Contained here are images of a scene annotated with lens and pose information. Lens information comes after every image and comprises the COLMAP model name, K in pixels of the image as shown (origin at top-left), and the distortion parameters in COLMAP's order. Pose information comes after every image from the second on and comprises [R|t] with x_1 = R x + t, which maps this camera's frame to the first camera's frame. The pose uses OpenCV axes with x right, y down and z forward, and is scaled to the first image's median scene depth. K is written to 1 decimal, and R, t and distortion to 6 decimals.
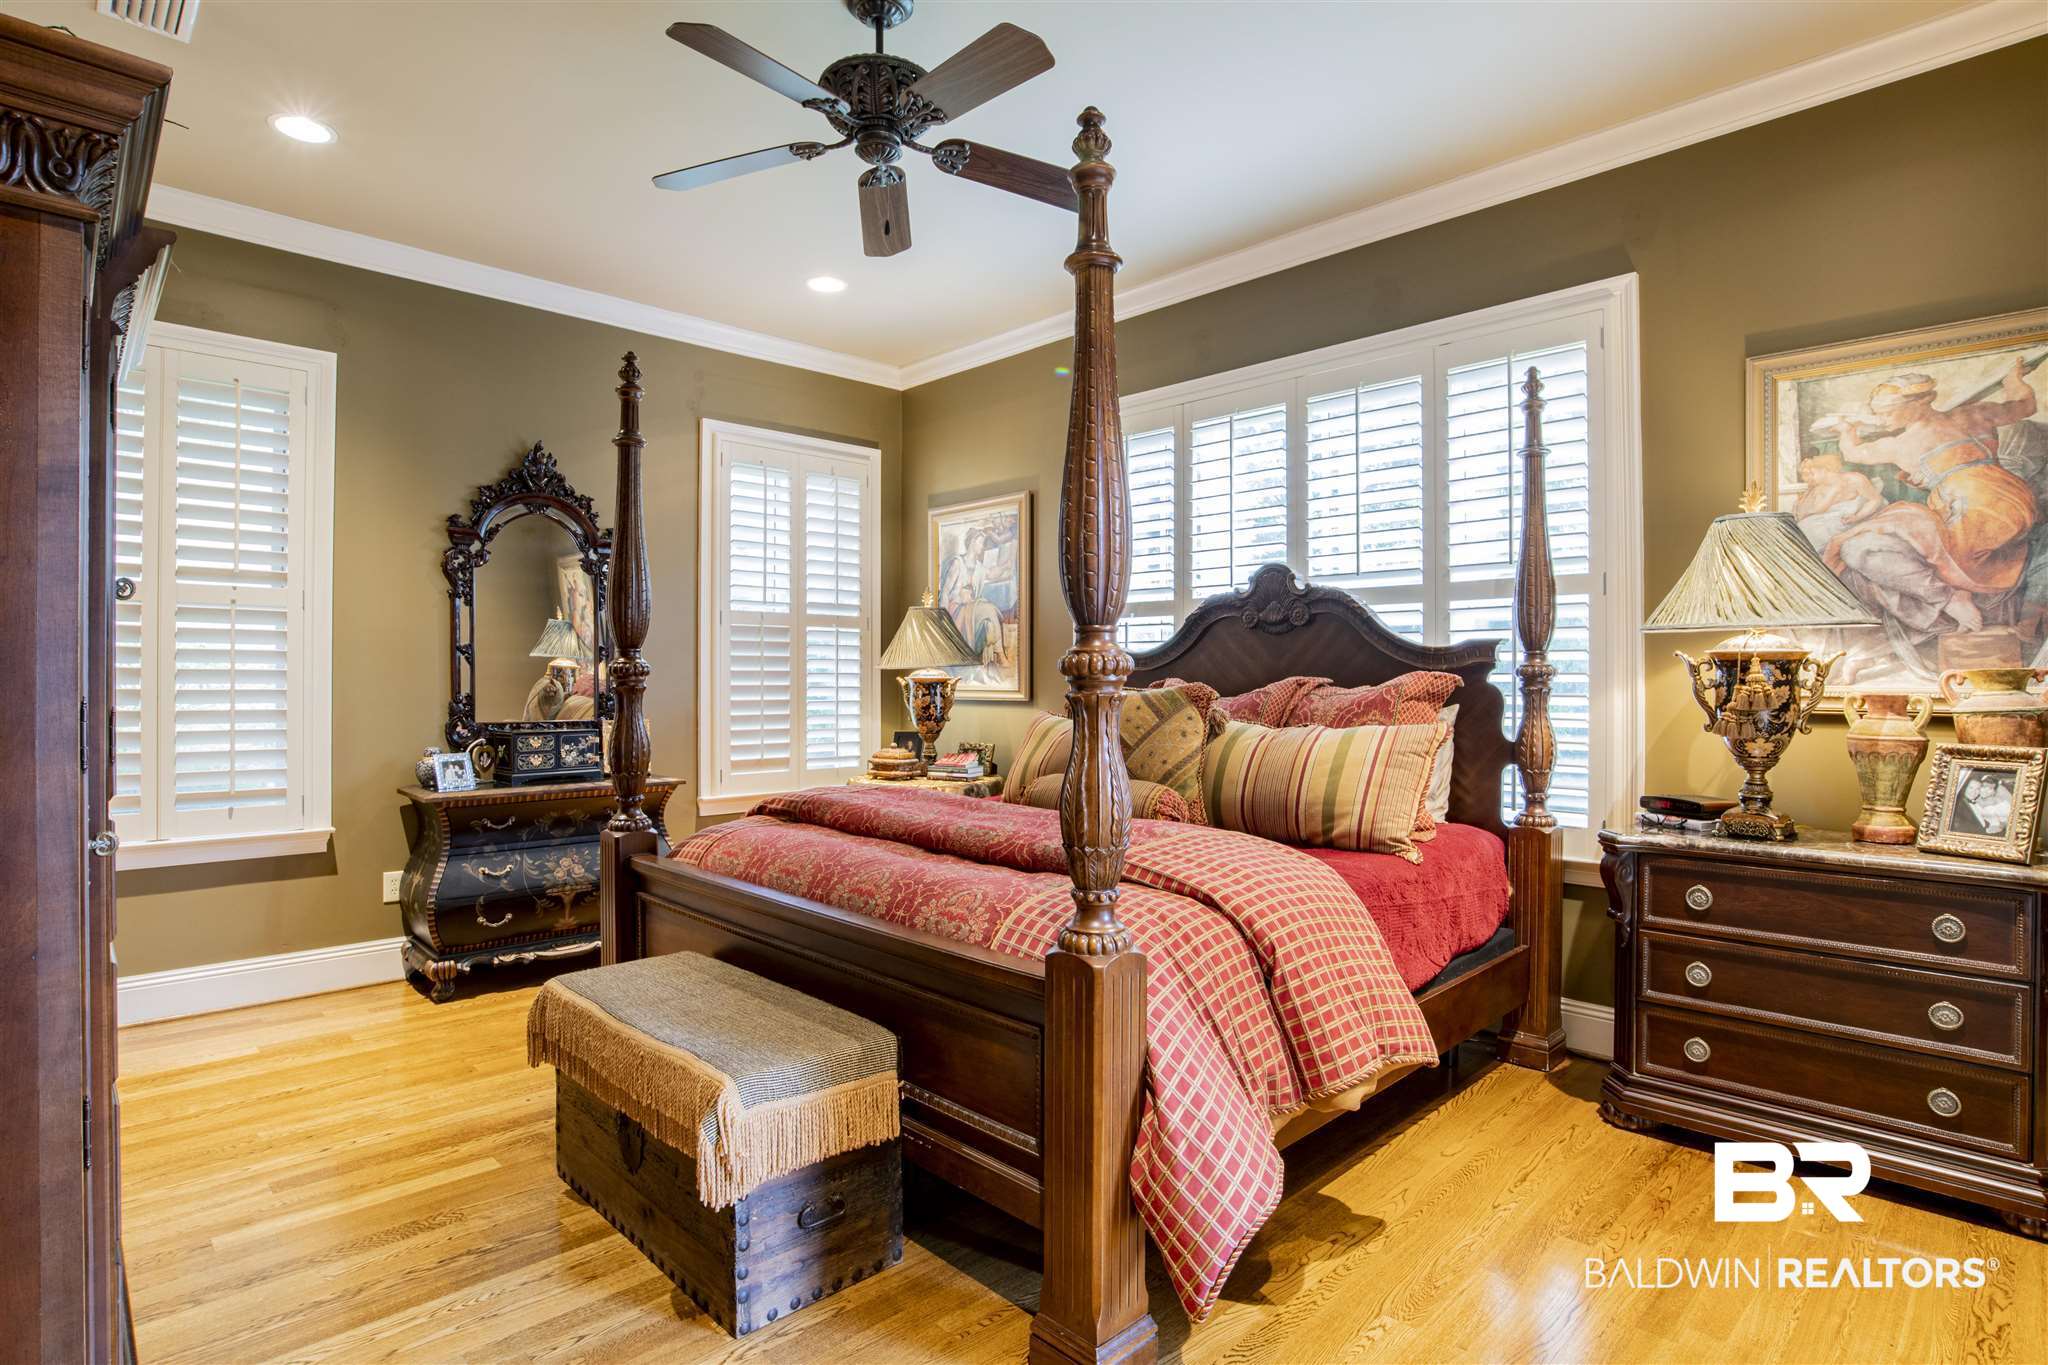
lens RADIAL K [[1032.4, 0, 1024.0], [0, 1032.4, 671.1], [0, 0, 1]] dist [-0.085527, 0.026342]
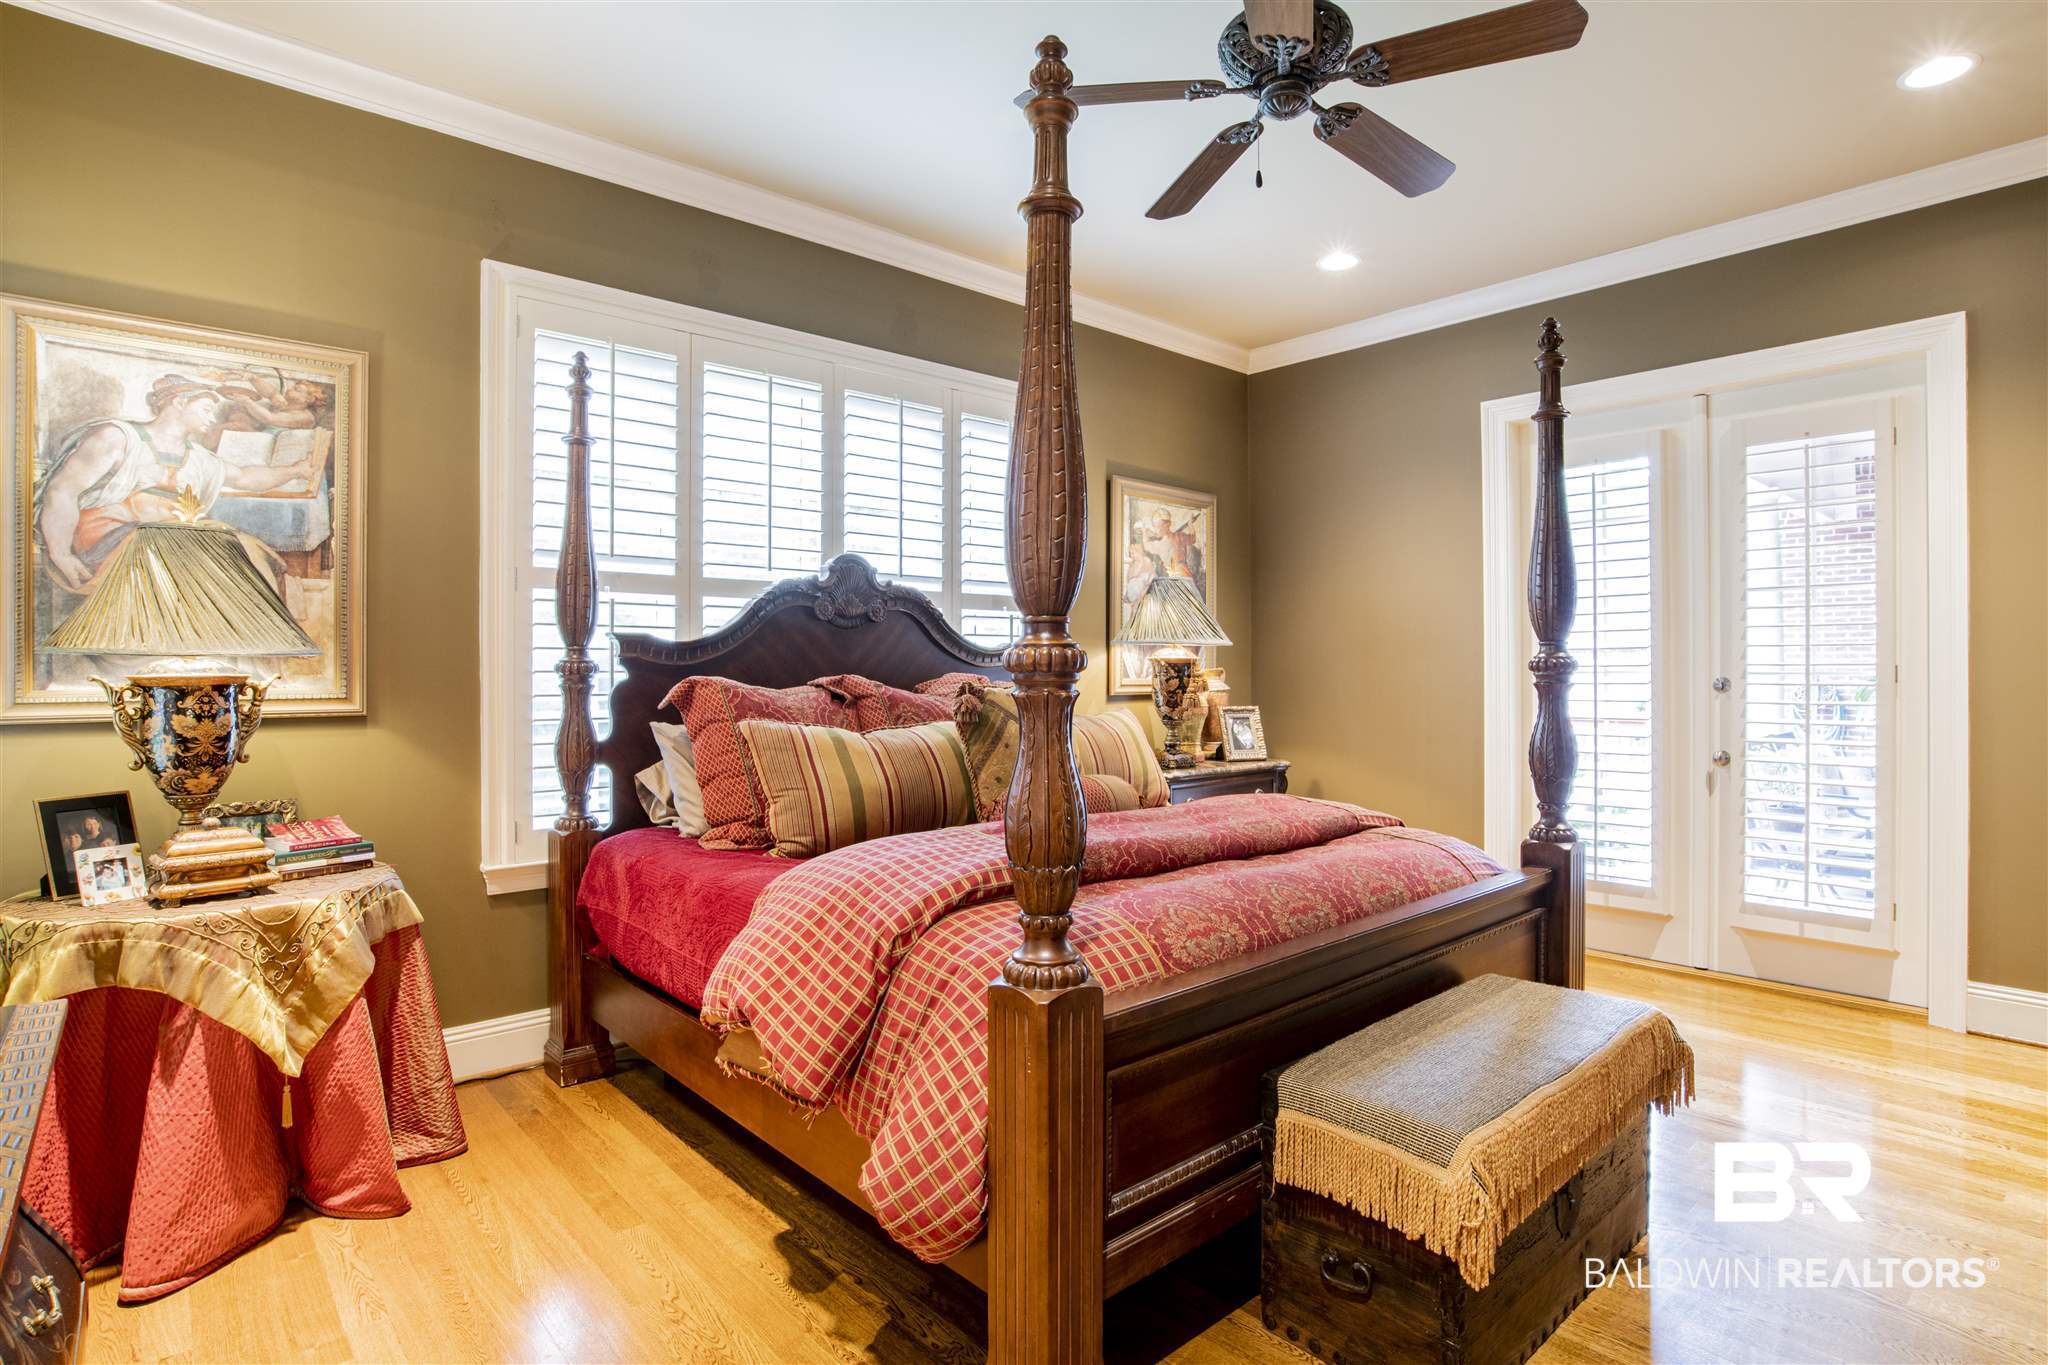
lens RADIAL K [[1032.4, 0, 1024.0], [0, 1032.4, 671.1], [0, 0, 1]] dist [-0.085527, 0.026342]
pose [[0.050278, 0.002406, 0.998732, -0.685257], [-0.005450, 0.999983, -0.002134, 0.004743], [-0.998720, -0.005336, 0.050290, 0.767481]]
